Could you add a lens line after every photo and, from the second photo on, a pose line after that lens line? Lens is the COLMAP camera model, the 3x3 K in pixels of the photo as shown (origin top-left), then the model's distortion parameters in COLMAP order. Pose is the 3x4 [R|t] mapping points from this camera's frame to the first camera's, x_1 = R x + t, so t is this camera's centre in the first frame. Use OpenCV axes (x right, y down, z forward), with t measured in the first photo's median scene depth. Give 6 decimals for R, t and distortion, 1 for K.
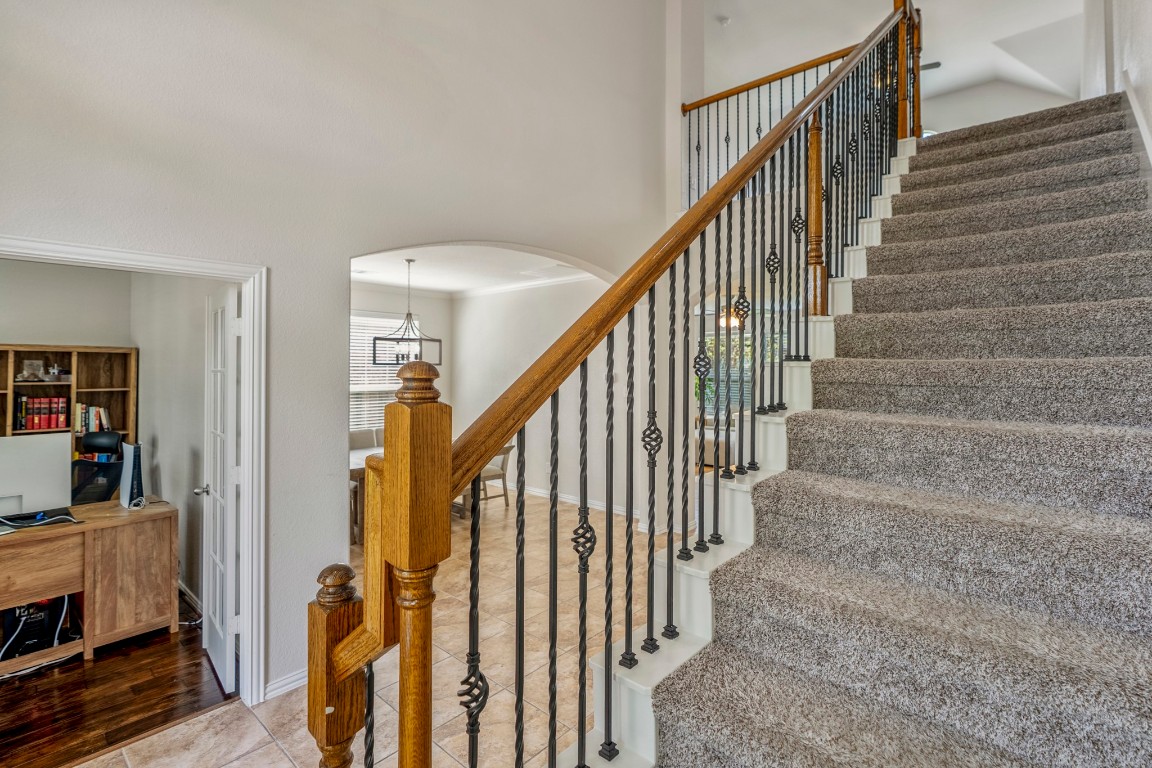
lens RADIAL K [[542.3, 0, 579.8], [0, 542.3, 377.2], [0, 0, 1]] dist [-0.001702, 0.000211]
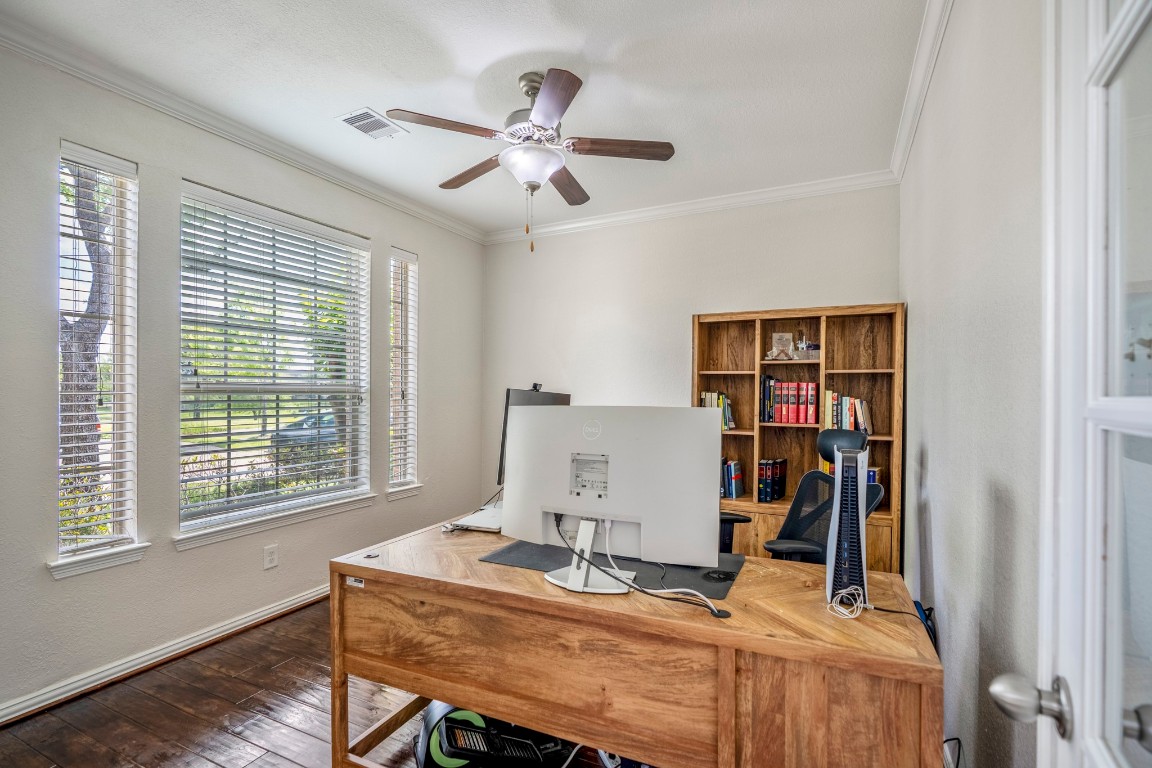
lens RADIAL K [[530.8, 0, 576.0], [0, 530.8, 384.0], [0, 0, 1]] dist [-0.001882, -0.000046]
pose [[0.269457, -0.017707, -0.962850, -0.363465], [-0.020967, 0.999486, -0.024249, 0.065081], [0.962784, 0.026722, 0.268947, 0.514902]]
